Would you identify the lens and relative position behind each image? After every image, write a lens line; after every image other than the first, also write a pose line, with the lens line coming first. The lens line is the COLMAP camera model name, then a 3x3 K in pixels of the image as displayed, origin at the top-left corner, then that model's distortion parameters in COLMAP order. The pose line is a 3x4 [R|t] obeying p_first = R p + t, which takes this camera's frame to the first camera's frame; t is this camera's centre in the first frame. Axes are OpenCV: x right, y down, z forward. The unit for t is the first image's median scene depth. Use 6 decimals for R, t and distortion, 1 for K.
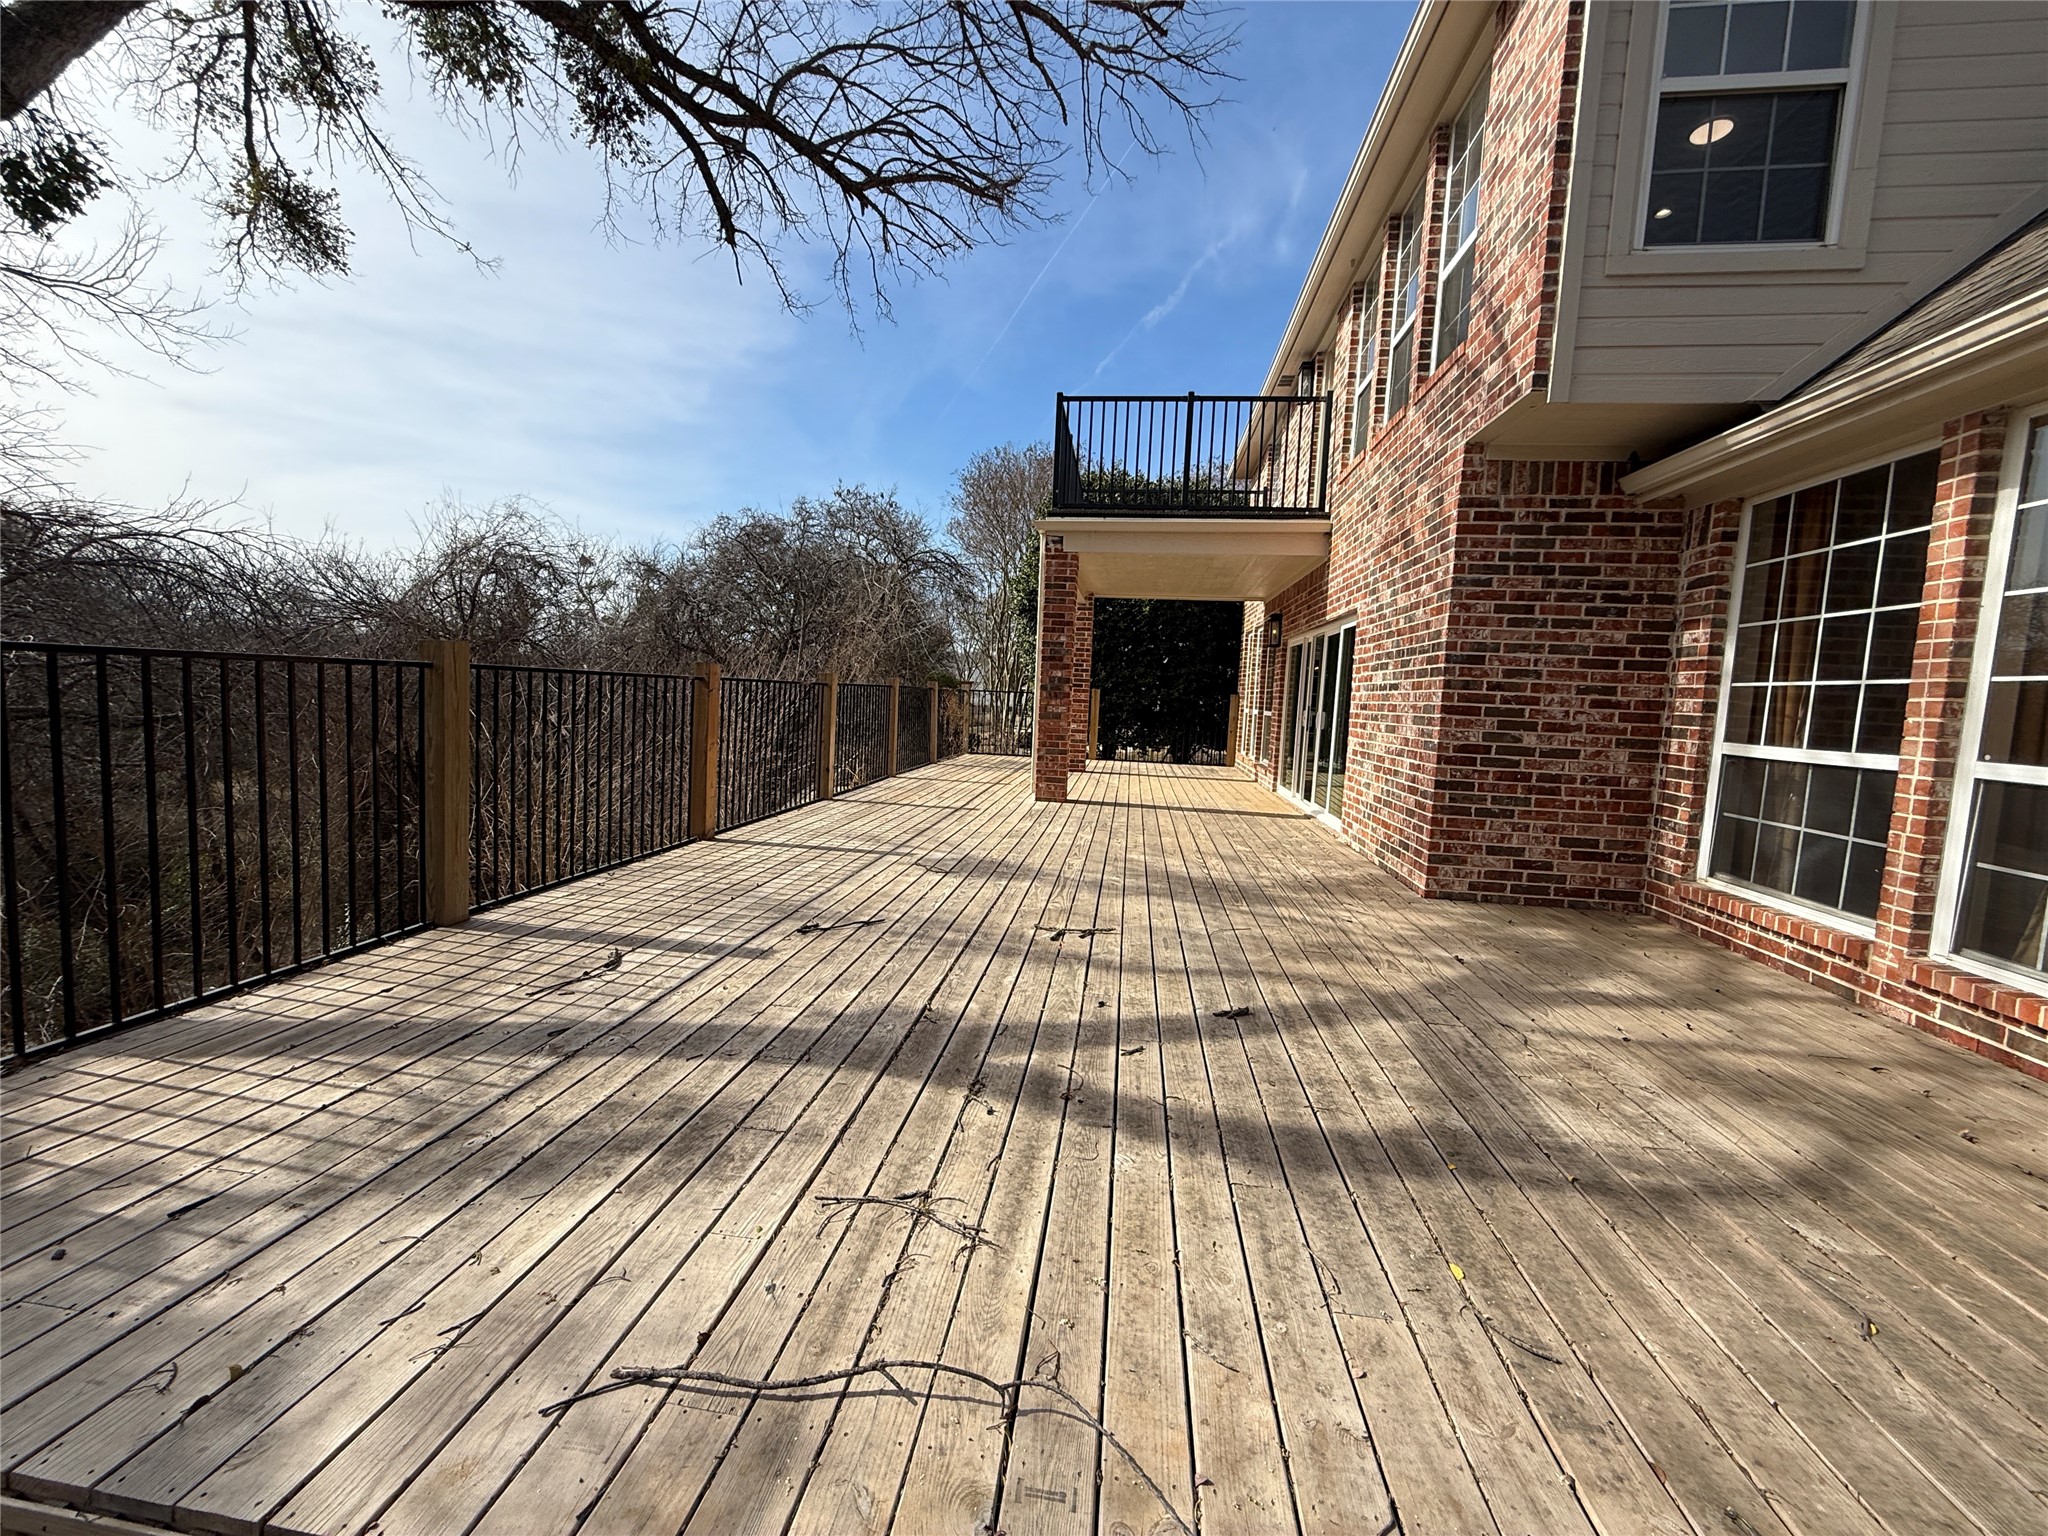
lens RADIAL K [[812.2, 0, 1022.6], [0, 812.2, 764.4], [0, 0, 1]] dist [0.001370, -0.000800]
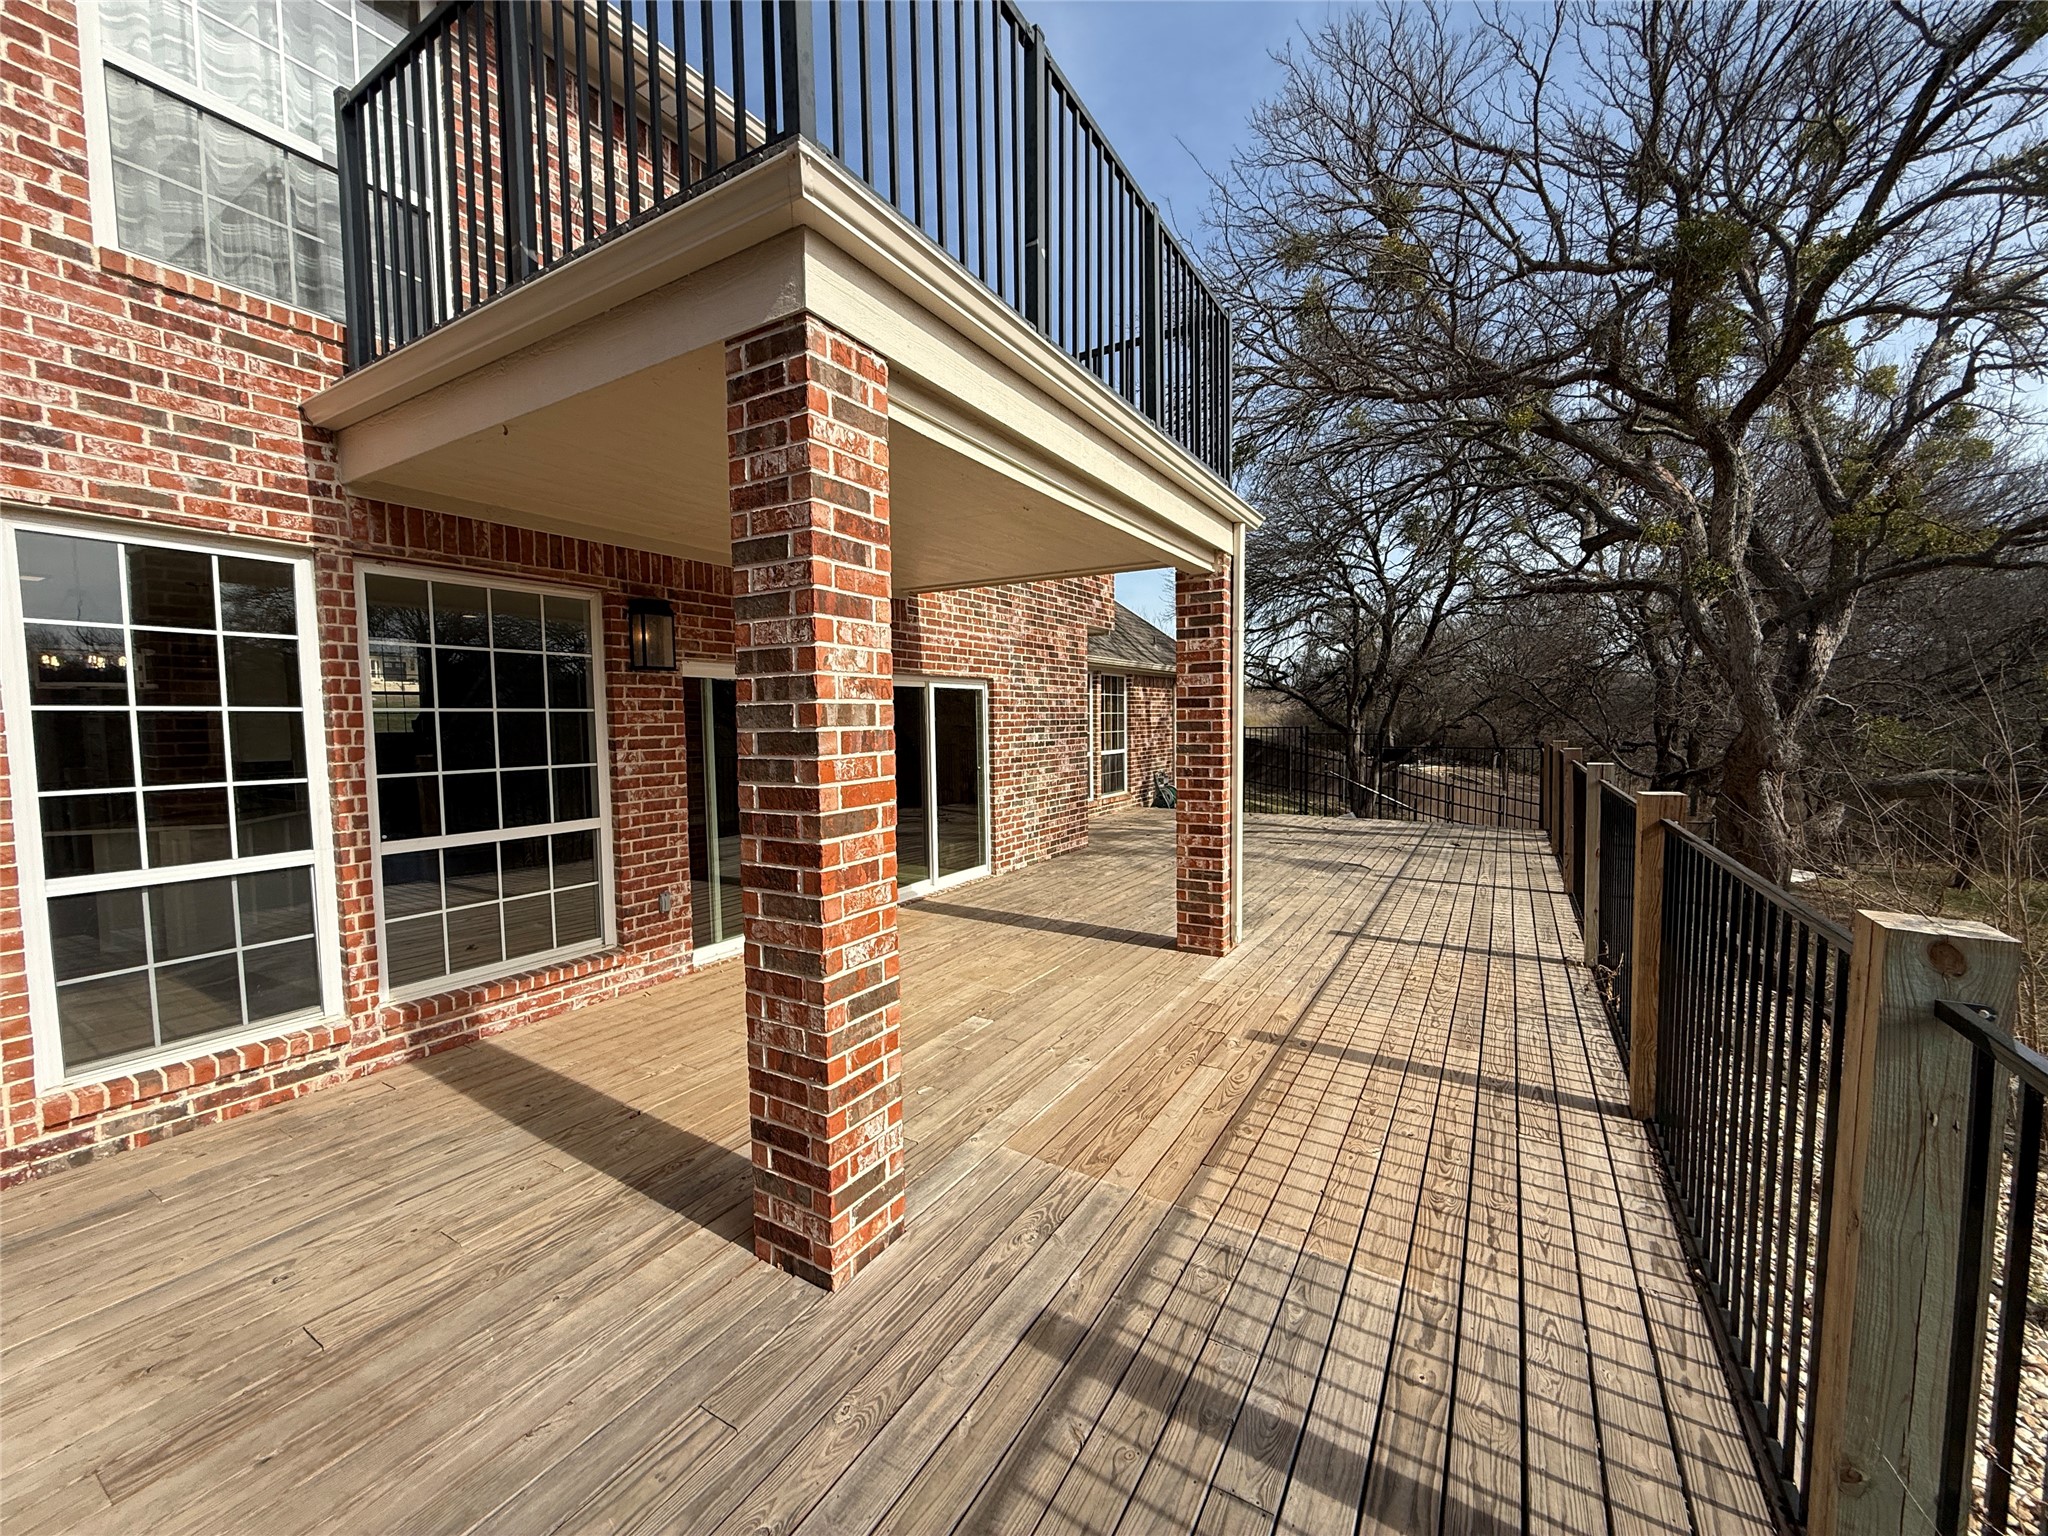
lens RADIAL K [[812.2, 0, 1021.6], [0, 812.2, 770.9], [0, 0, 1]] dist [0.001370, -0.000800]
pose [[-0.917476, -0.067025, 0.392104, -0.108900], [-0.003257, 0.986935, 0.161083, -0.285885], [-0.397778, 0.146513, -0.905708, 2.370664]]
